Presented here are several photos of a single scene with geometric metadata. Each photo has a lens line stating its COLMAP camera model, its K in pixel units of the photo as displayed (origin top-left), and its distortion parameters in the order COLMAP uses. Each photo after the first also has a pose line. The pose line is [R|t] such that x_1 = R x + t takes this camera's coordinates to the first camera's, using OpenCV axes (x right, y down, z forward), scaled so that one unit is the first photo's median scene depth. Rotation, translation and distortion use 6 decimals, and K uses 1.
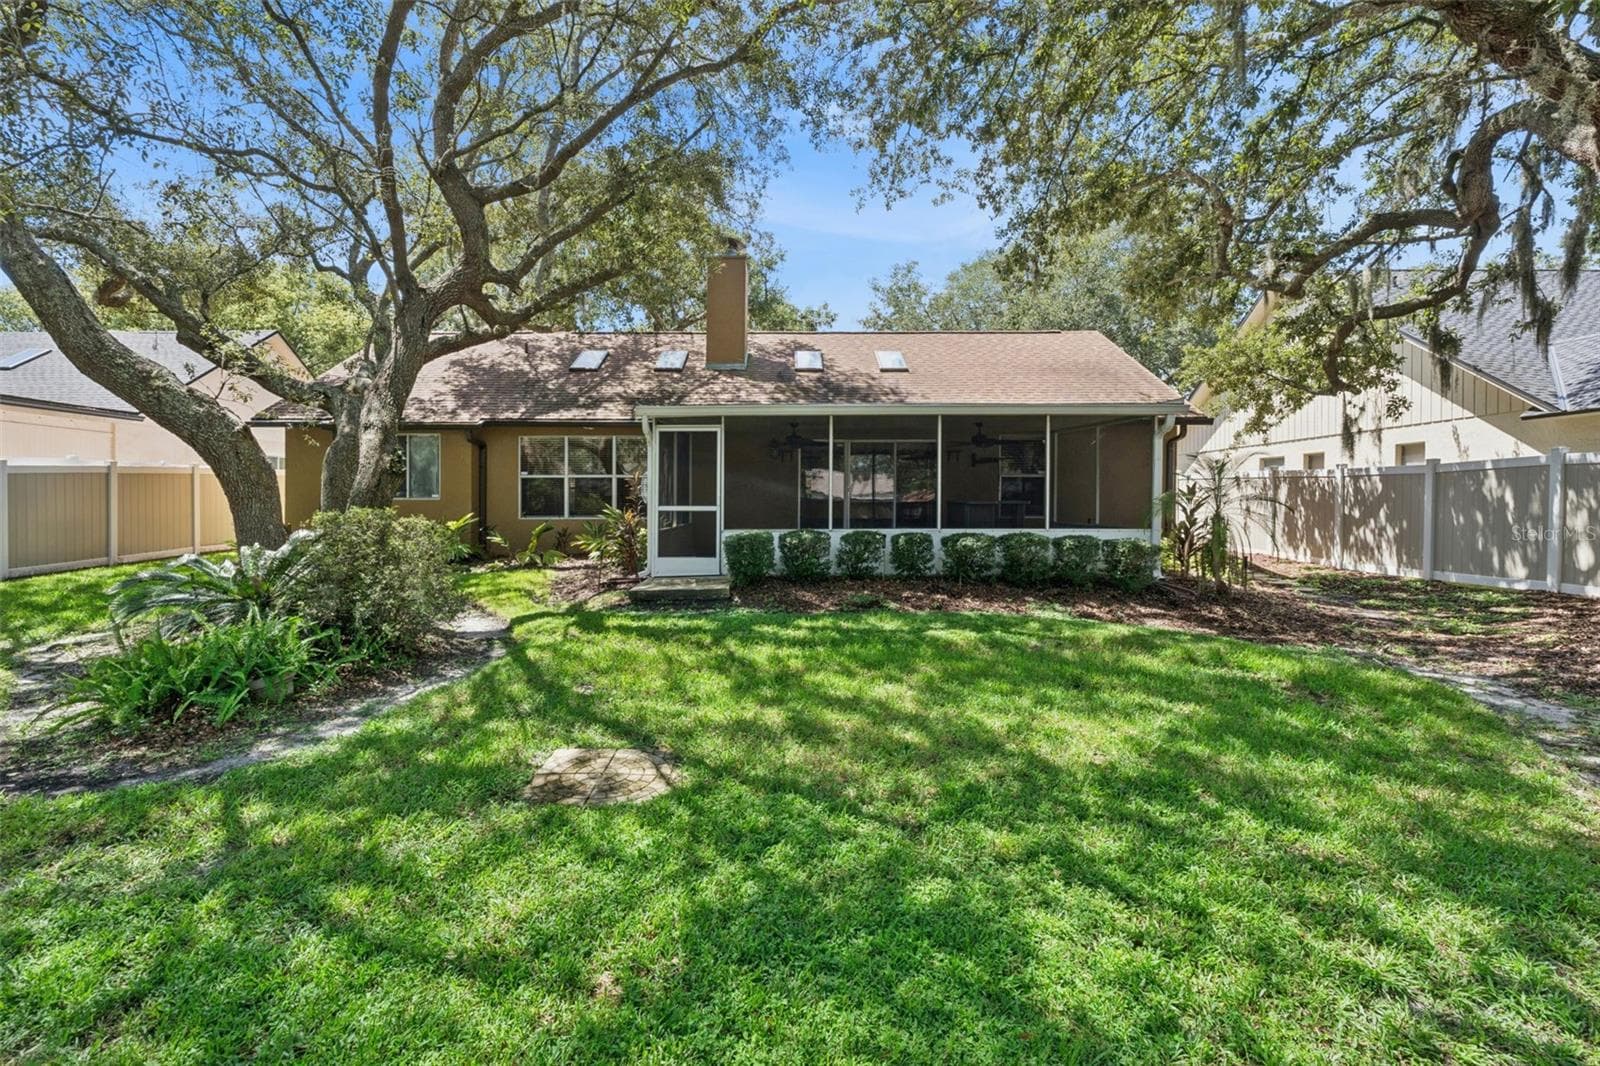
lens RADIAL K [[713.7, 0, 794.7], [0, 713.7, 511.2], [0, 0, 1]] dist [-0.011293, 0.000003]
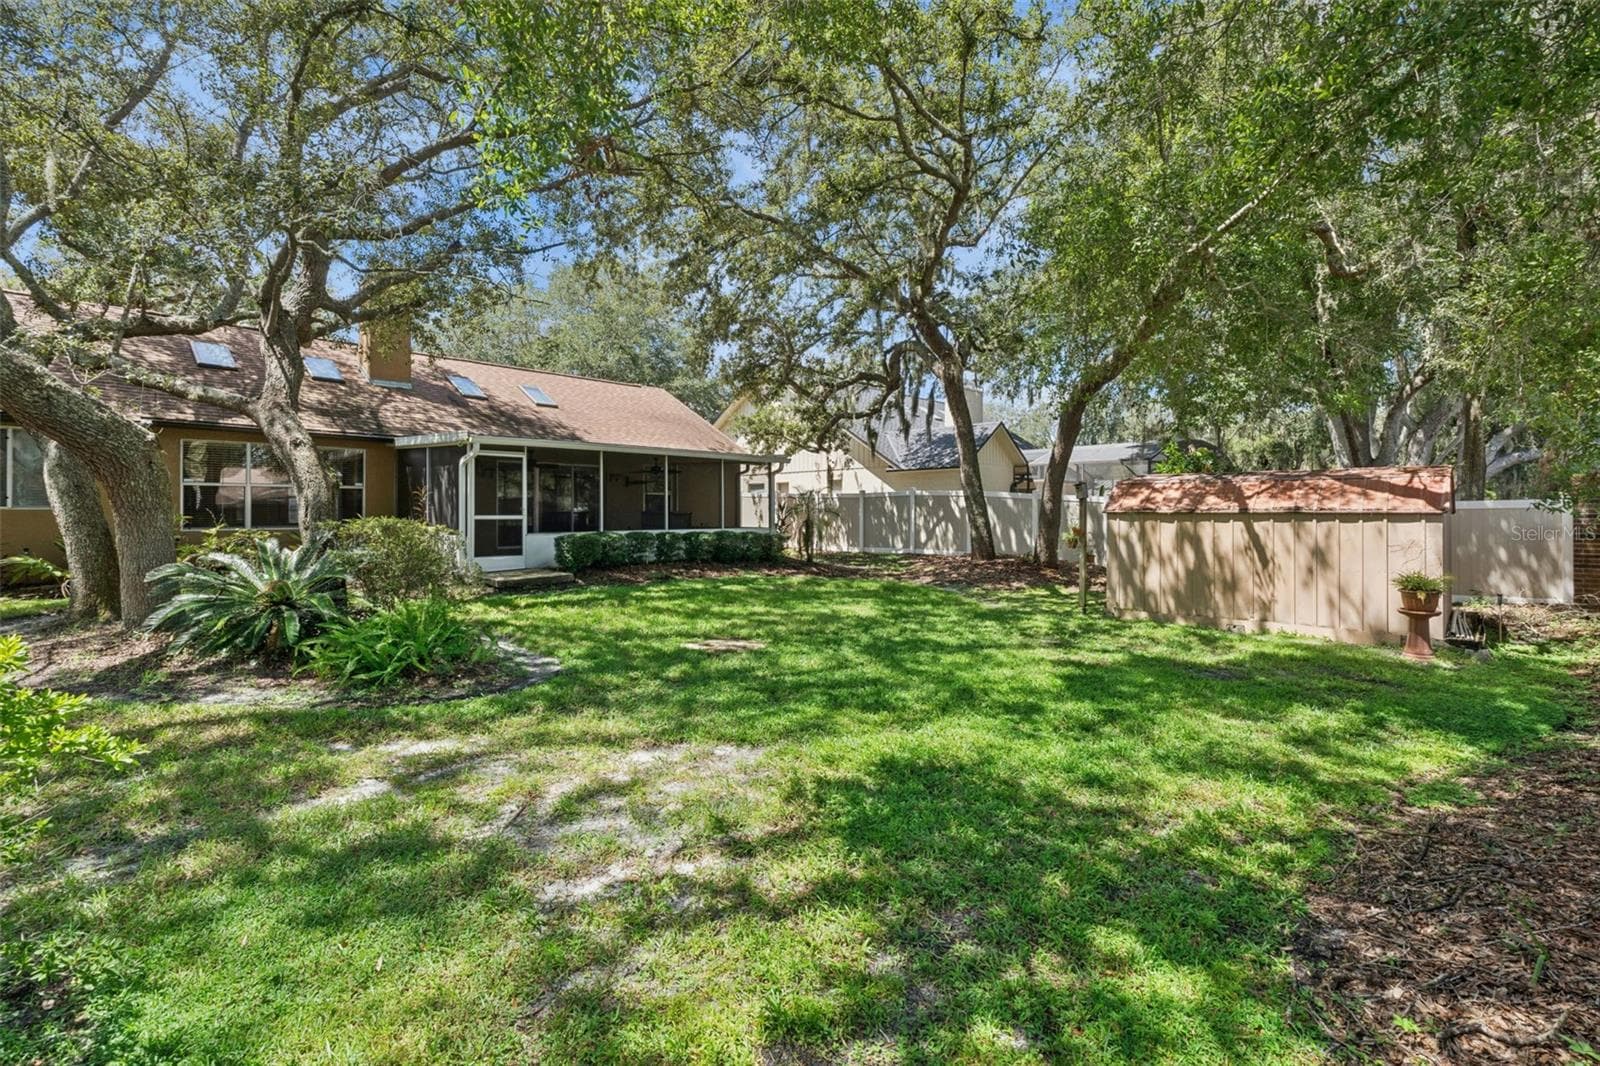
lens RADIAL K [[713.7, 0, 794.7], [0, 713.7, 511.2], [0, 0, 1]] dist [-0.011293, 0.000003]
pose [[0.695770, 0.001948, 0.718262, -0.698775], [0.007829, 0.999916, -0.010295, 0.002337], [-0.718222, 0.012786, 0.695697, -0.260998]]
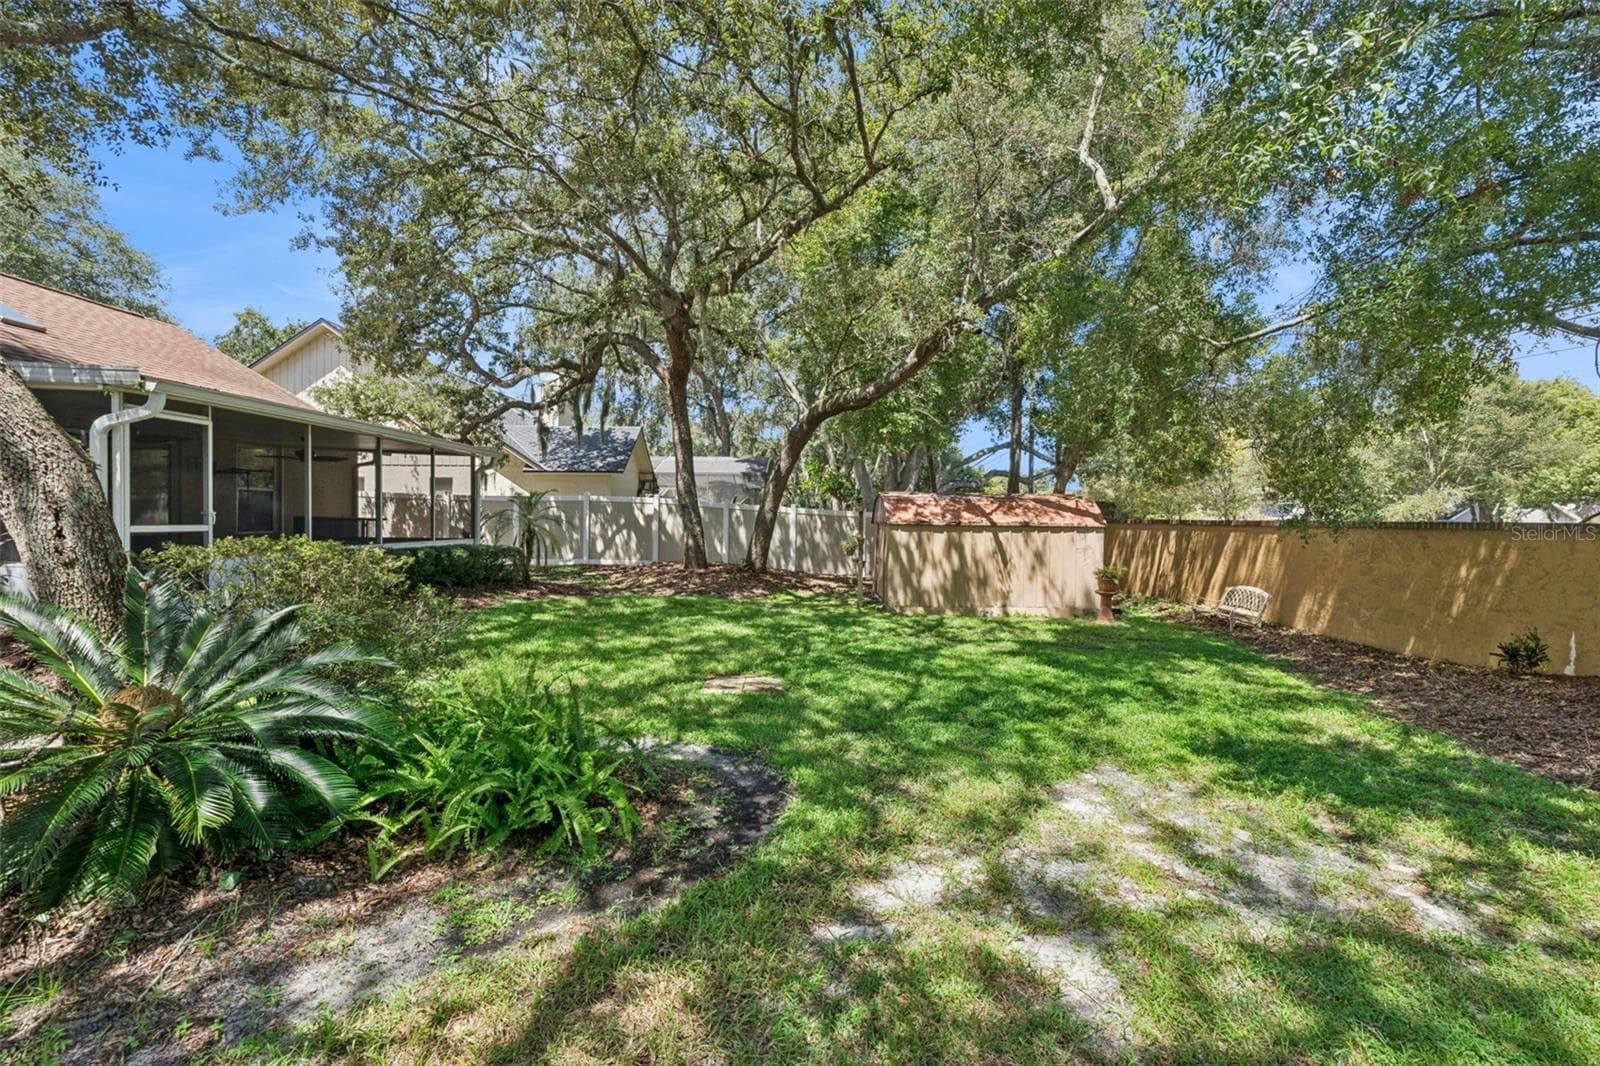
lens RADIAL K [[713.7, 0, 794.7], [0, 713.7, 511.2], [0, 0, 1]] dist [-0.011293, 0.000003]
pose [[-0.003999, 0.010129, 0.999941, -0.855848], [0.000223, 0.999949, -0.010128, -0.014519], [-0.999992, 0.000183, -0.004001, 0.363760]]
